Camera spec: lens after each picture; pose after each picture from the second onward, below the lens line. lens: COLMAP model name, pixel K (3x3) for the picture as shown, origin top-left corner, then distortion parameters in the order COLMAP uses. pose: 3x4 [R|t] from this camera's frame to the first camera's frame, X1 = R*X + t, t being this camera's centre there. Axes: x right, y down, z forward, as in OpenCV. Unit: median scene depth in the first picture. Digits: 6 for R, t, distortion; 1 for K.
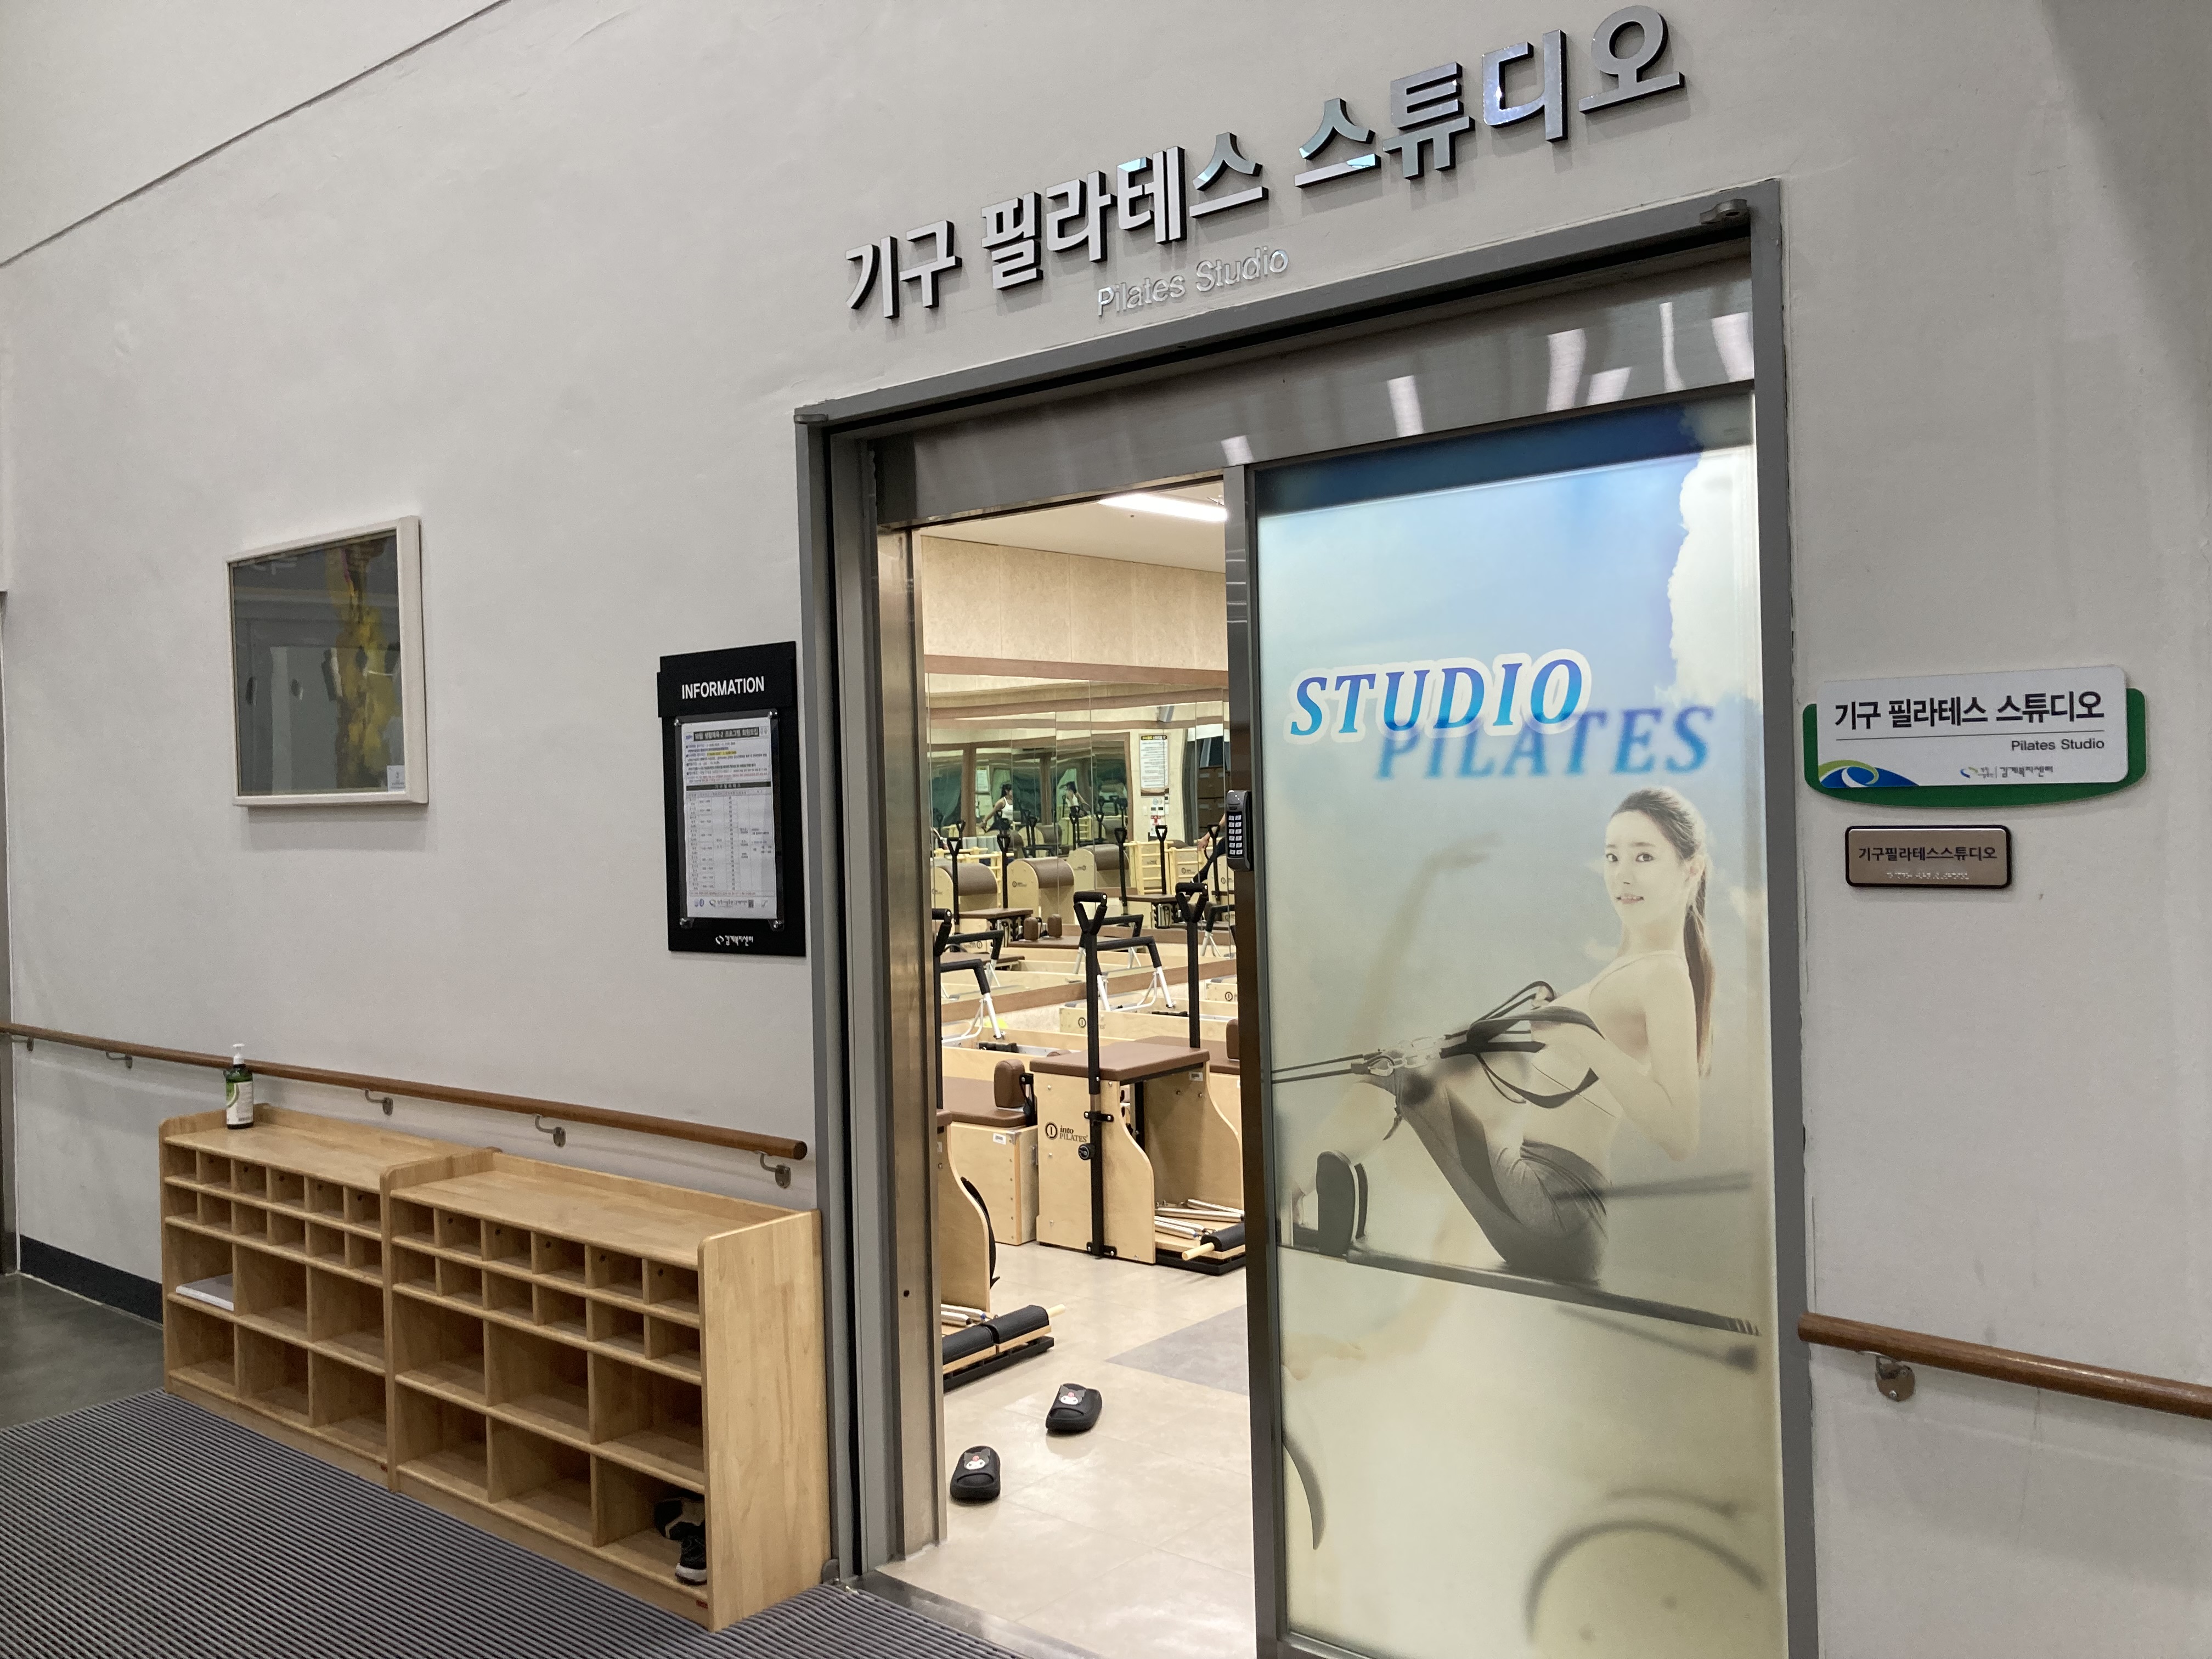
lens RADIAL K [[1793.4, 0, 1107.3], [0, 1793.4, 797.1], [0, 0, 1]] dist [0.003615, 0.000235]
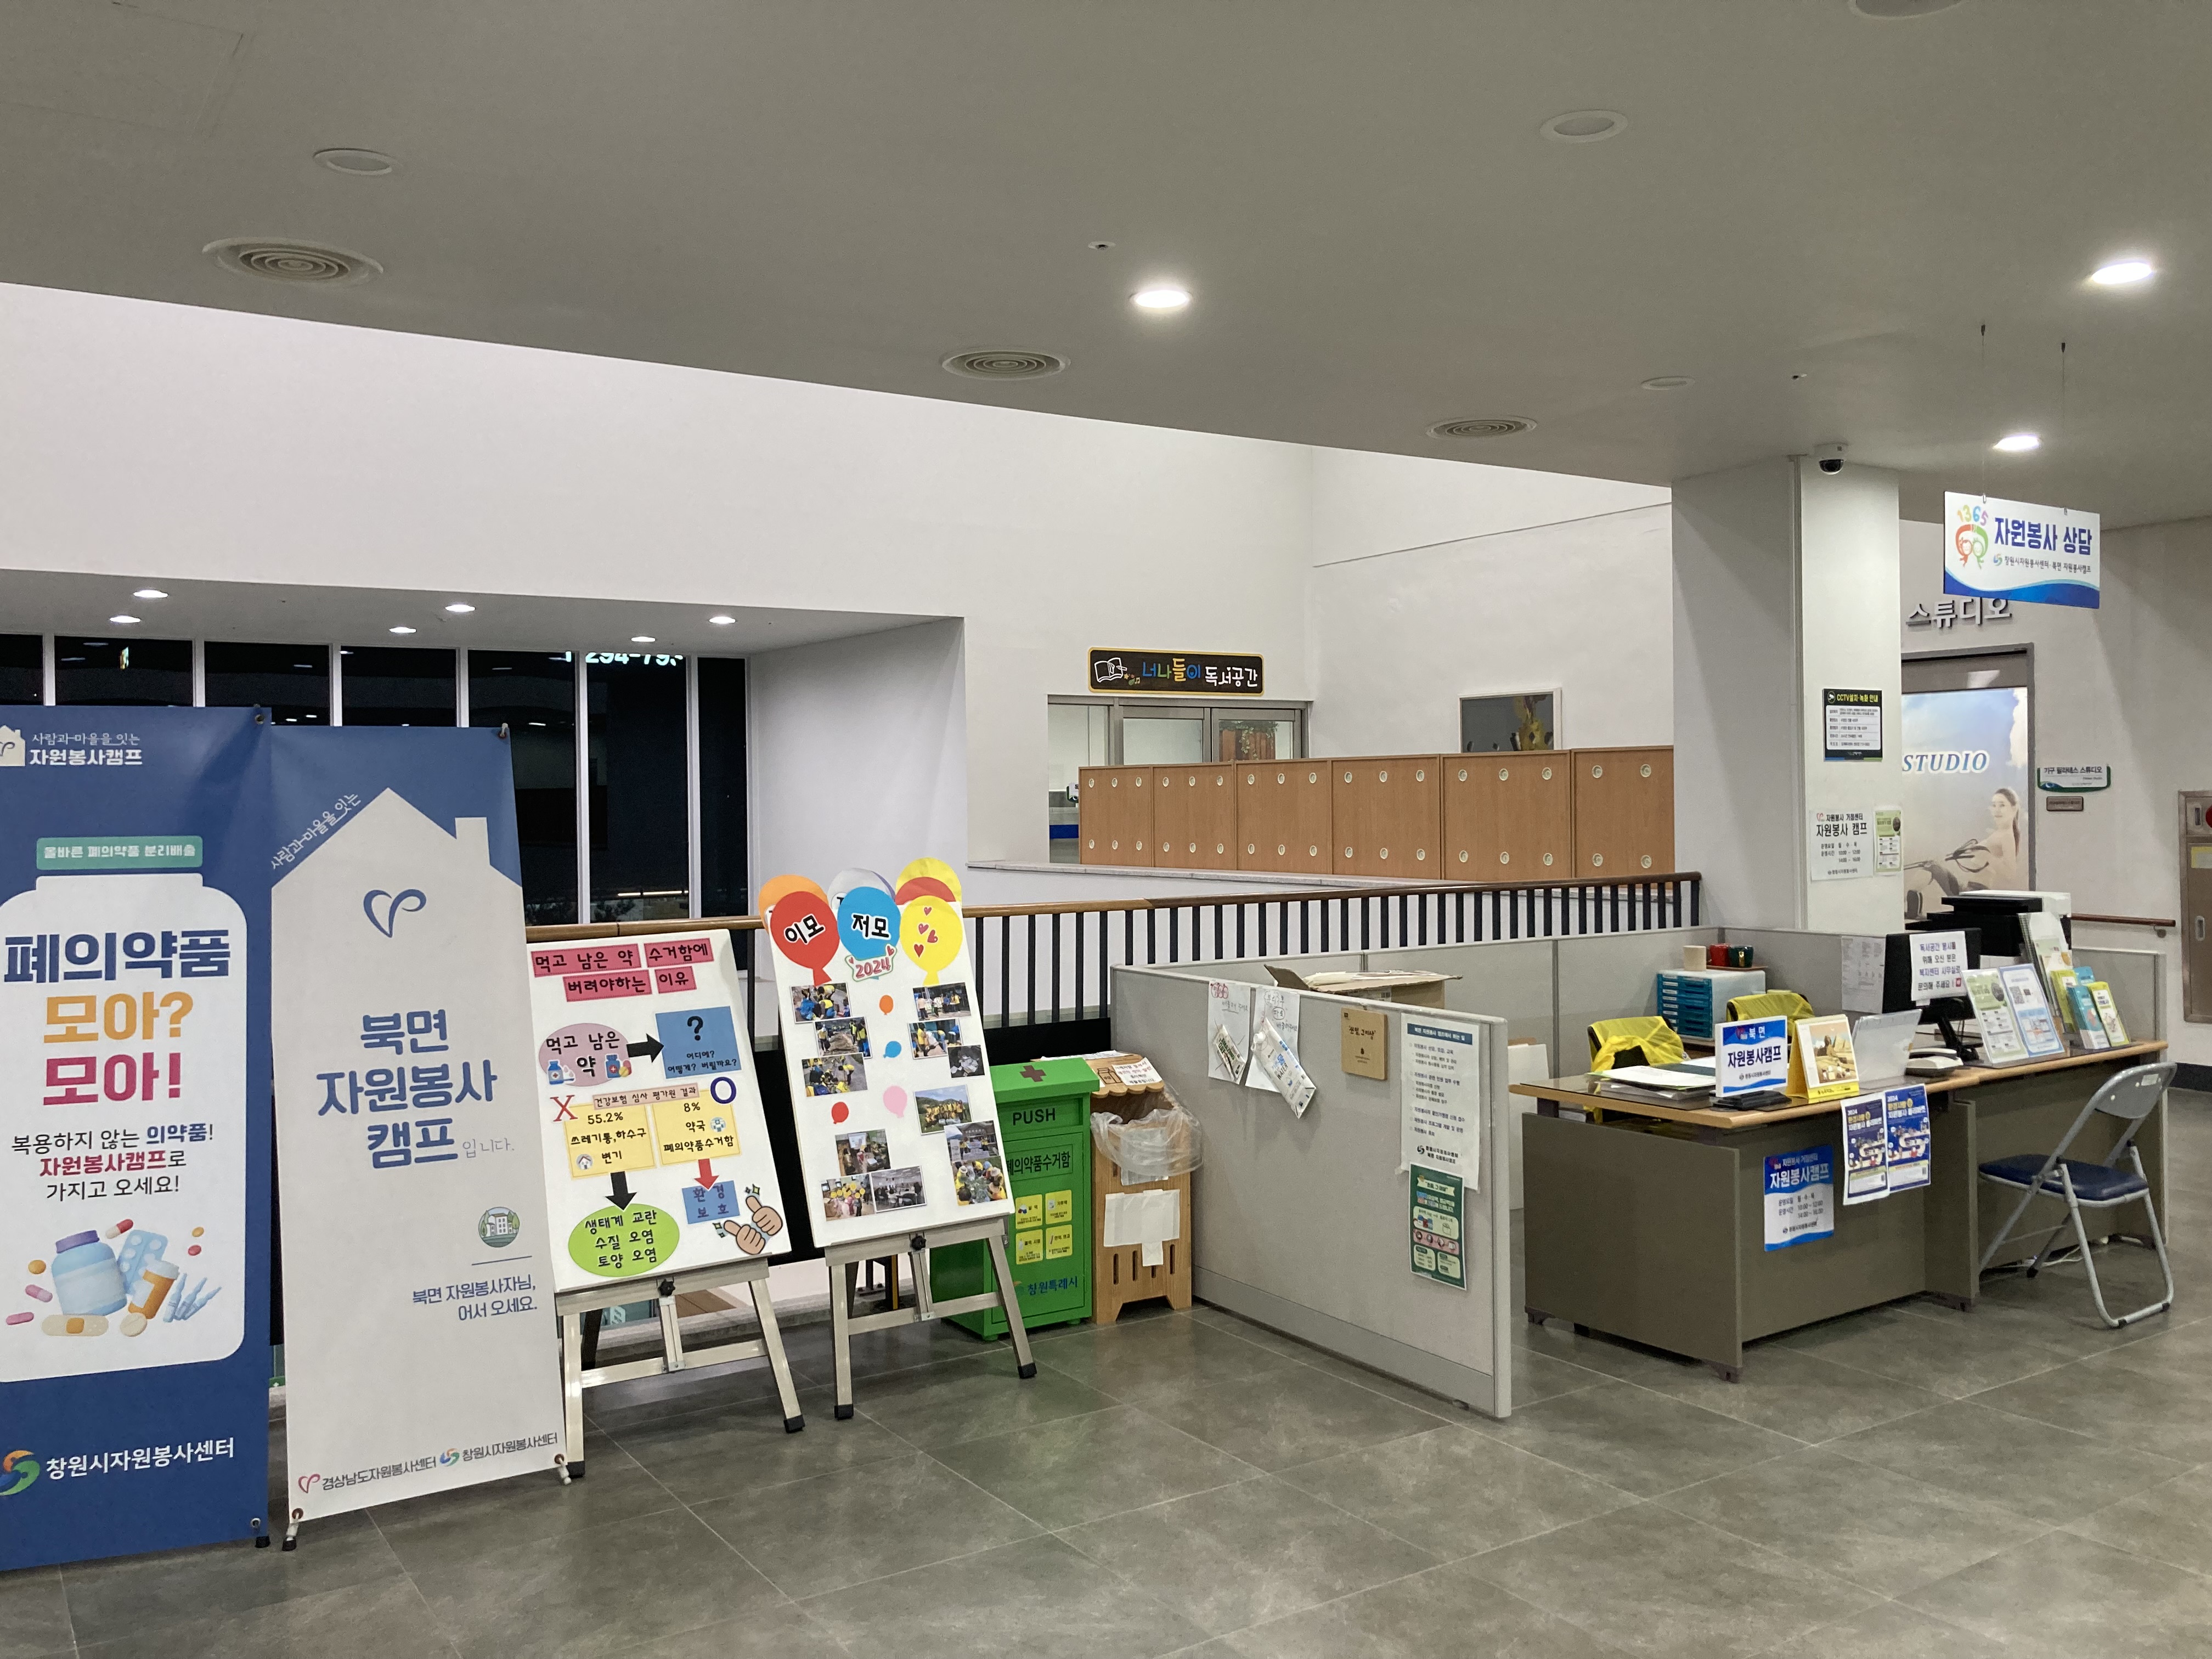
lens RADIAL K [[1793.4, 0, 1107.3], [0, 1793.4, 797.1], [0, 0, 1]] dist [0.003615, 0.000235]
pose [[0.956855, 0.019071, -0.289939, -0.443174], [-0.020457, 0.999789, -0.001750, 0.064474], [0.289844, 0.007606, 0.957044, -3.406516]]
